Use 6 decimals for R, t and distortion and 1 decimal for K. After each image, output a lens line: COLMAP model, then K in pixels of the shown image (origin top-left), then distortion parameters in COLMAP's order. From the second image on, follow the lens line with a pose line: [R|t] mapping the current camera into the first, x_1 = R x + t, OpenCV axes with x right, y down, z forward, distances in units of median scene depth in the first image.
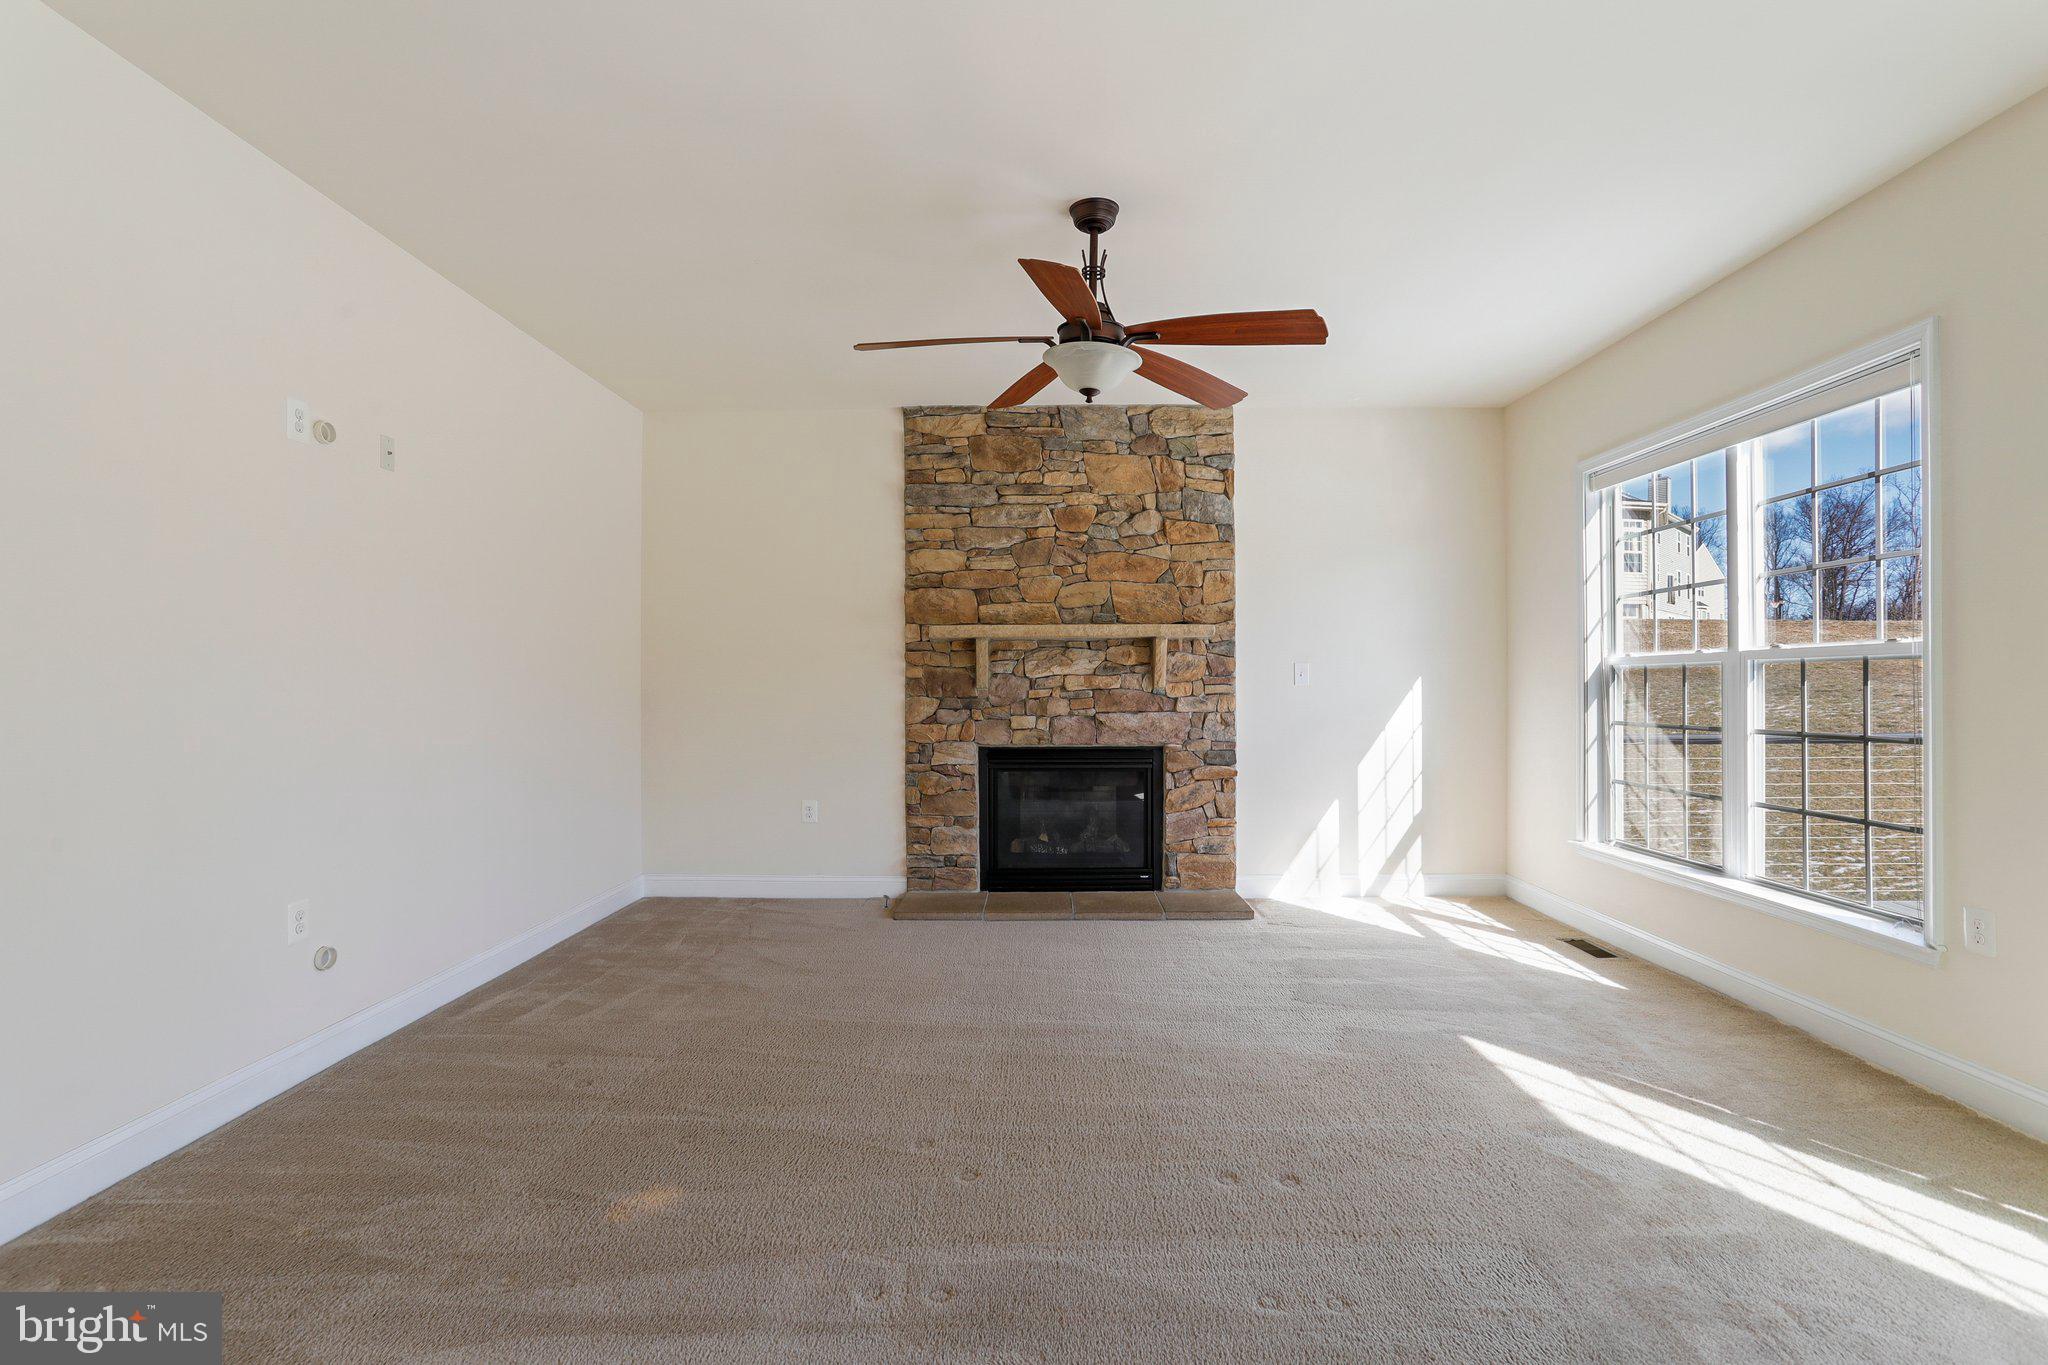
lens RADIAL K [[999.9, 0, 1023.0], [0, 999.9, 672.3], [0, 0, 1]] dist [-0.041200, 0.028183]
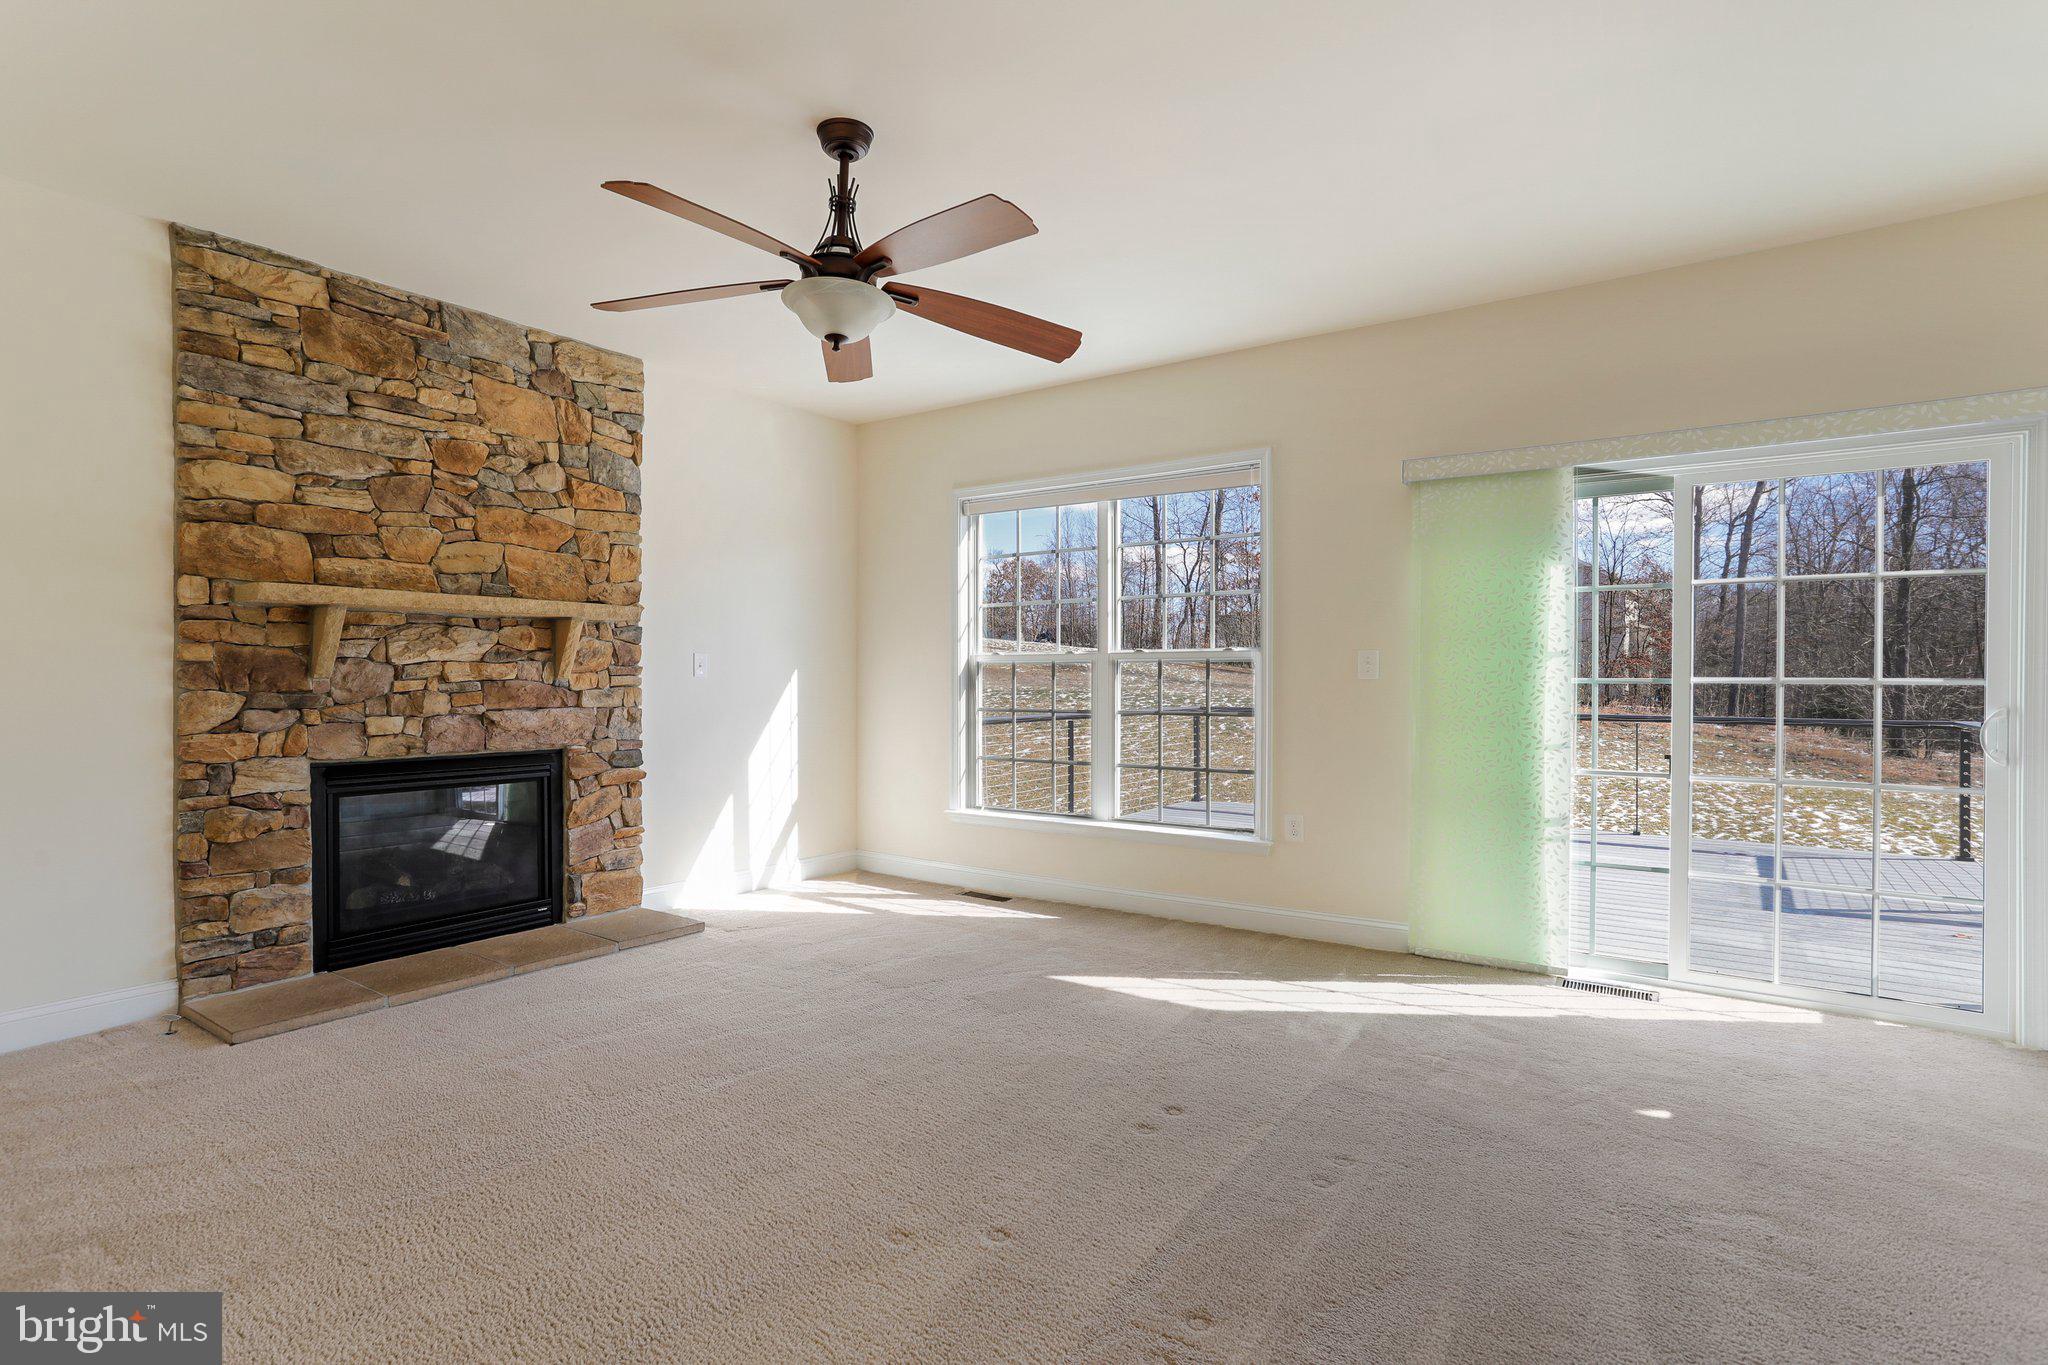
lens RADIAL K [[999.9, 0, 1038.7], [0, 999.9, 677.8], [0, 0, 1]] dist [-0.041200, 0.028183]
pose [[0.567630, 0.005535, 0.823265, -0.318275], [-0.012396, 0.999922, 0.001825, 0.008254], [-0.823191, -0.011241, 0.567654, 0.206960]]
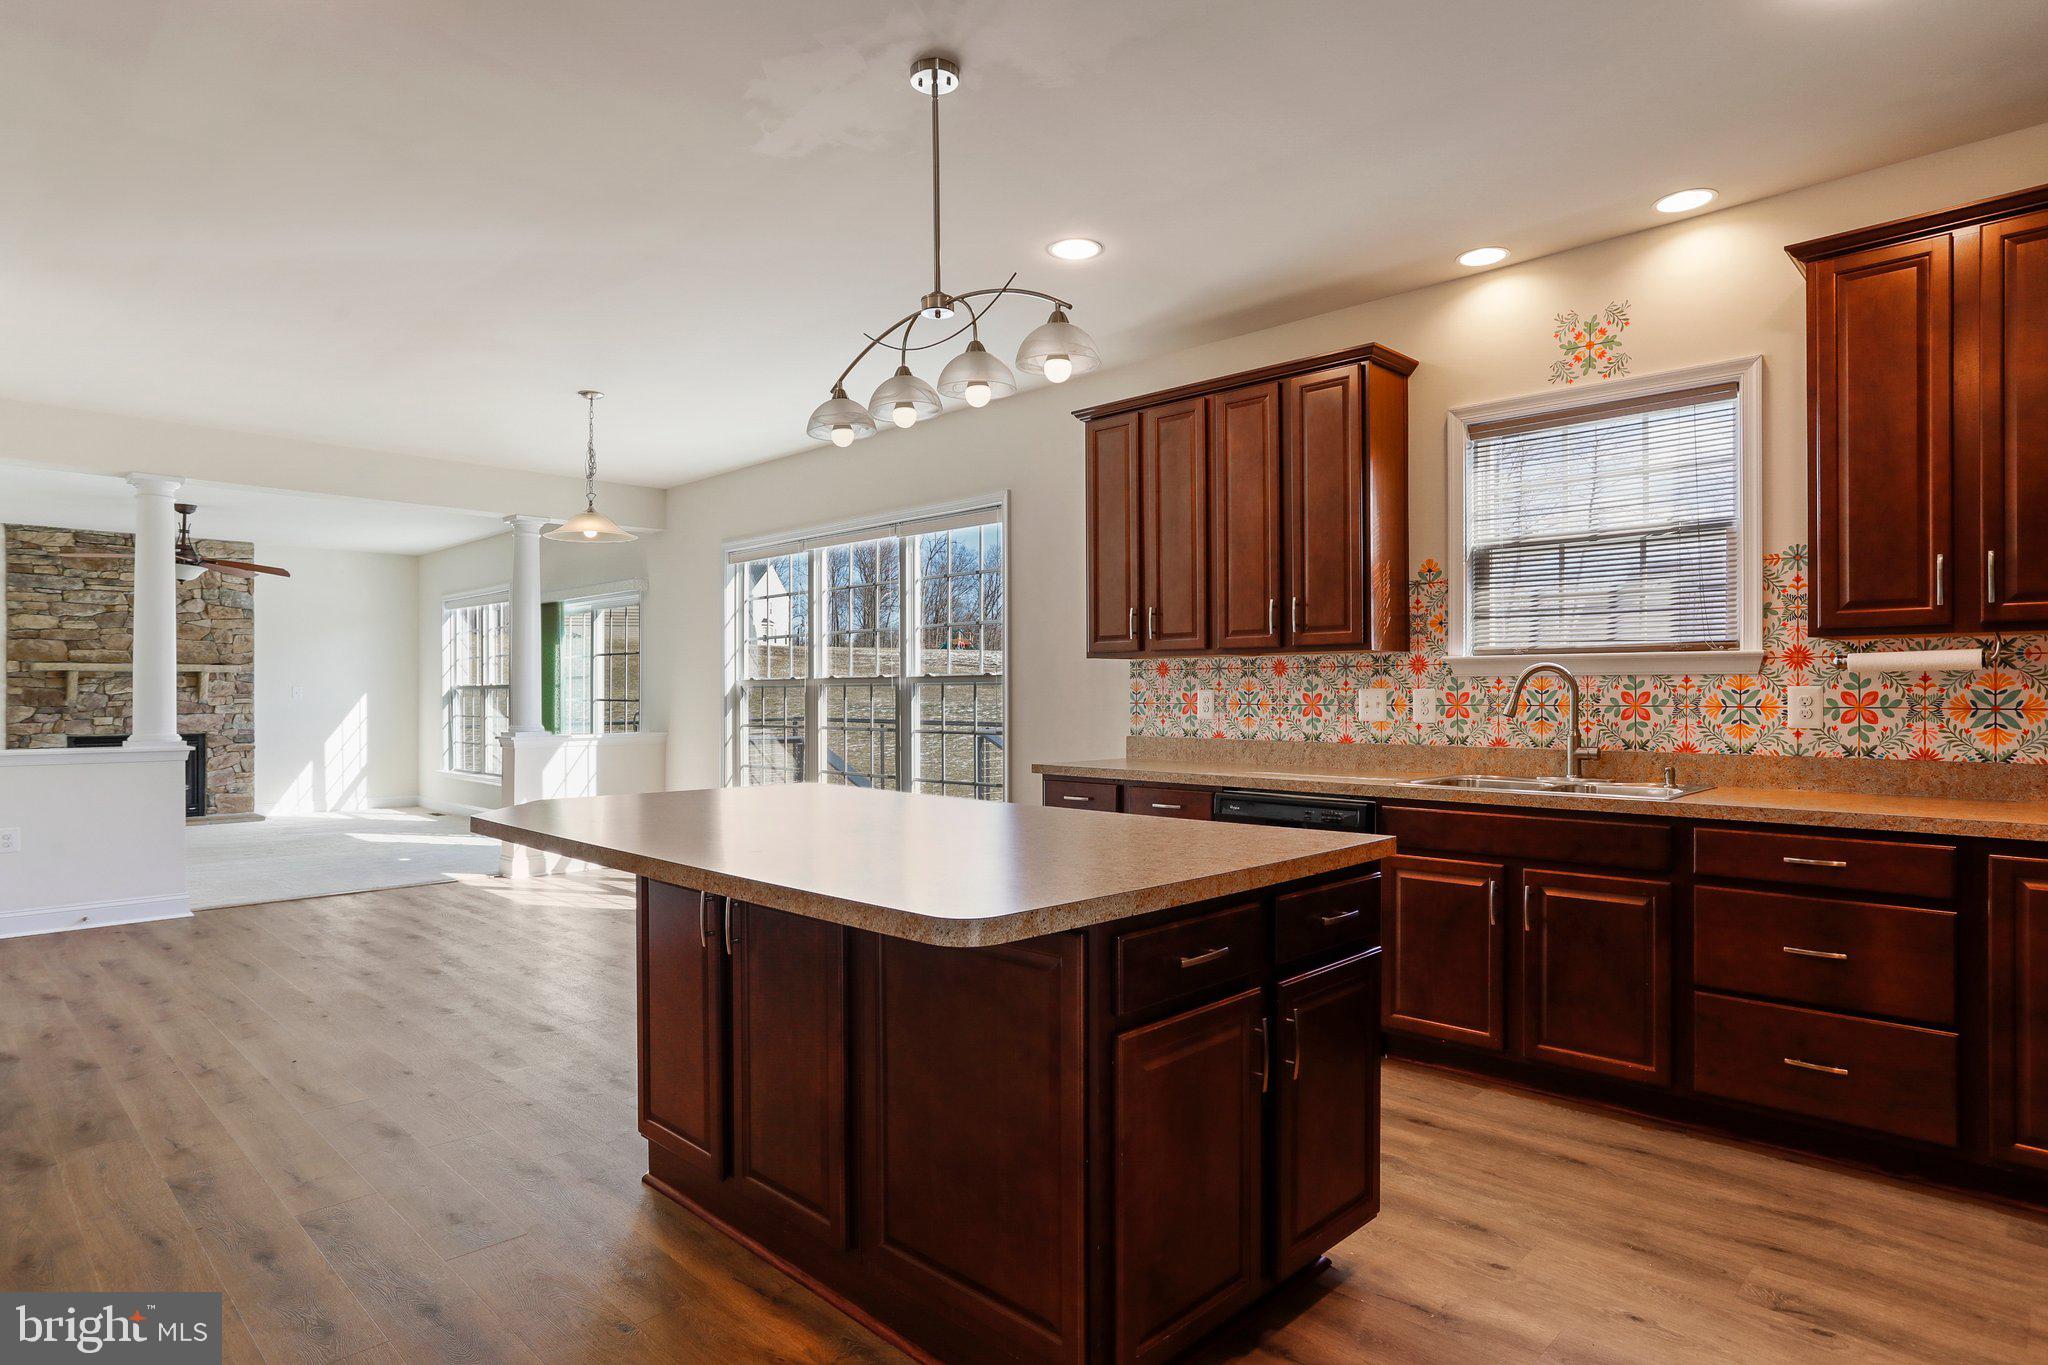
lens RADIAL K [[1138.1, 0, 1041.0], [0, 1138.1, 692.2], [0, 0, 1]] dist [-0.016000, 0.018016]
pose [[0.678159, 0.005161, 0.734897, -0.332287], [-0.004416, 0.999986, -0.002947, 0.000605], [-0.734902, -0.001247, 0.678172, -1.447622]]
